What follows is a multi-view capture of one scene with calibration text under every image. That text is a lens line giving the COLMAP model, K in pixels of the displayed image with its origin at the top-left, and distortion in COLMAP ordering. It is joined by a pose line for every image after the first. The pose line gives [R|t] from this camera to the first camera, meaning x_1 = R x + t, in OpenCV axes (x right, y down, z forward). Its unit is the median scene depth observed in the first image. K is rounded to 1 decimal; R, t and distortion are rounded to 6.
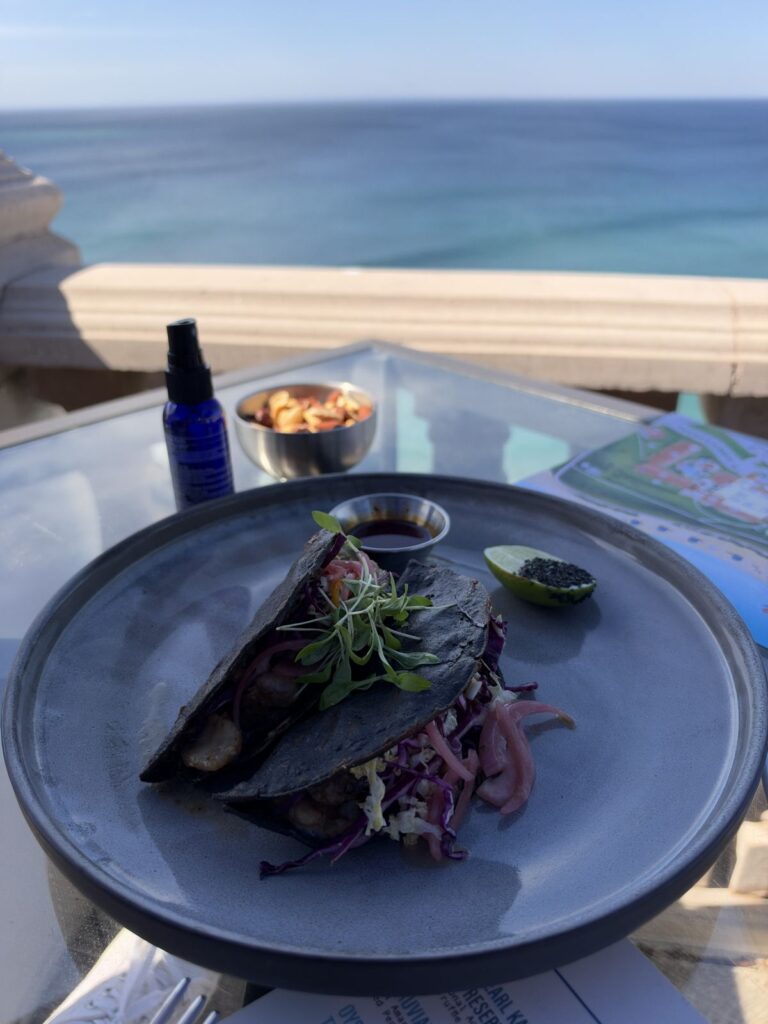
lens RADIAL K [[749.5, 0, 381.7], [0, 749.5, 508.1], [0, 0, 1]] dist [-0.012217, -0.002403]
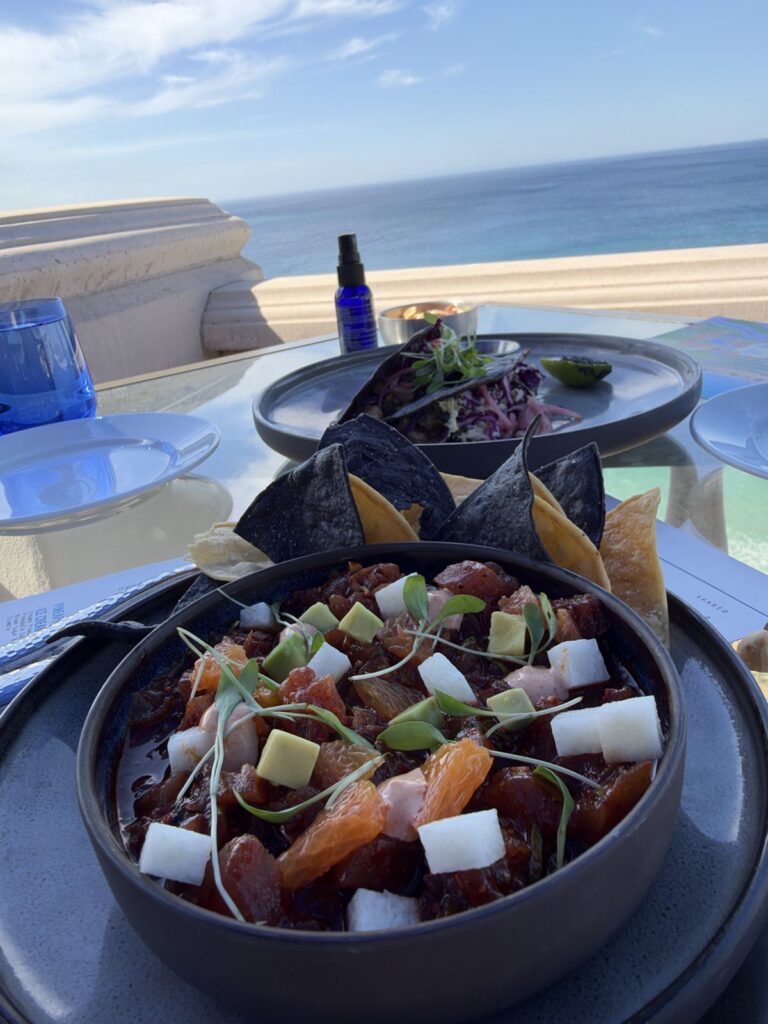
lens RADIAL K [[749.5, 0, 387.9], [0, 749.5, 515.1], [0, 0, 1]] dist [-0.012217, -0.002403]
pose [[0.982602, -0.017610, -0.184885, 0.102608], [0.002751, 0.996765, -0.080319, 0.464316], [0.185701, 0.078413, 0.979473, -0.488888]]
